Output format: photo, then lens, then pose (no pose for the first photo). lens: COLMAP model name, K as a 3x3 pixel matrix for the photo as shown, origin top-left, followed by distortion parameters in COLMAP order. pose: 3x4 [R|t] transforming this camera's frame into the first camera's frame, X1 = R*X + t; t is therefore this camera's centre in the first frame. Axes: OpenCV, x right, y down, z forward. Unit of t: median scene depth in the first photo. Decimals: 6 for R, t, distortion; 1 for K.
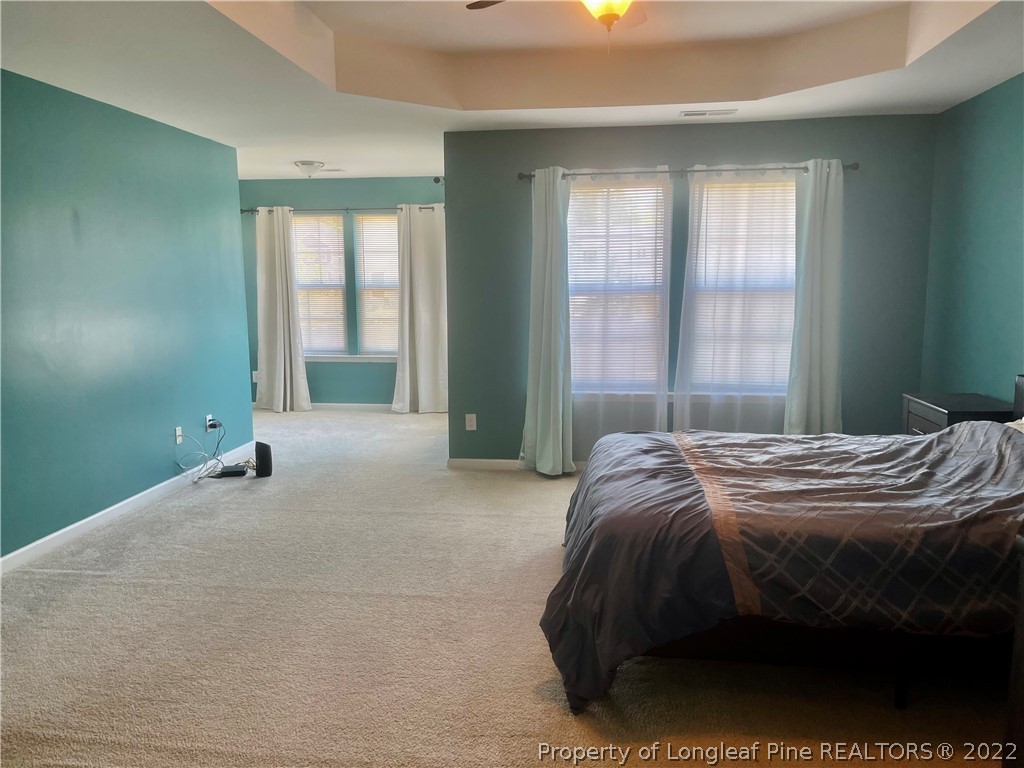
lens RADIAL K [[776.6, 0, 504.1], [0, 776.6, 387.2], [0, 0, 1]] dist [0.073817, -0.105138]
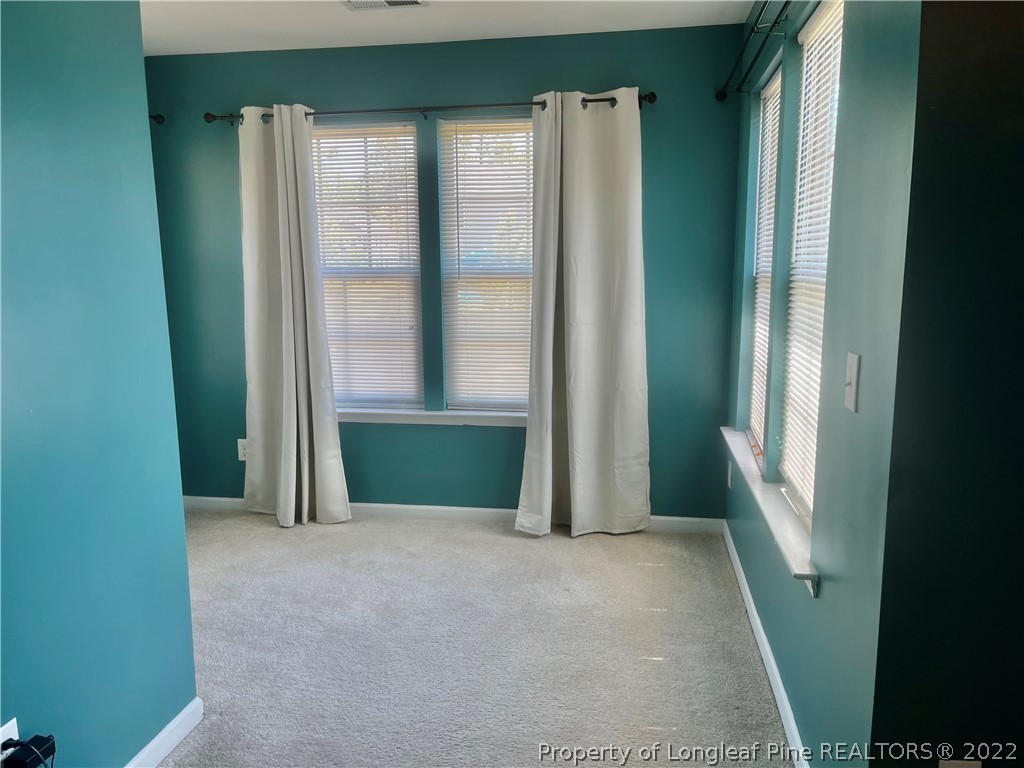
lens RADIAL K [[776.7, 0, 506.3], [0, 776.7, 381.0], [0, 0, 1]] dist [0.073354, -0.106155]
pose [[0.999446, 0.000018, -0.033296, -0.132000], [0.000451, 0.999901, 0.014054, -0.066996], [0.033293, -0.014061, 0.999347, 0.508074]]
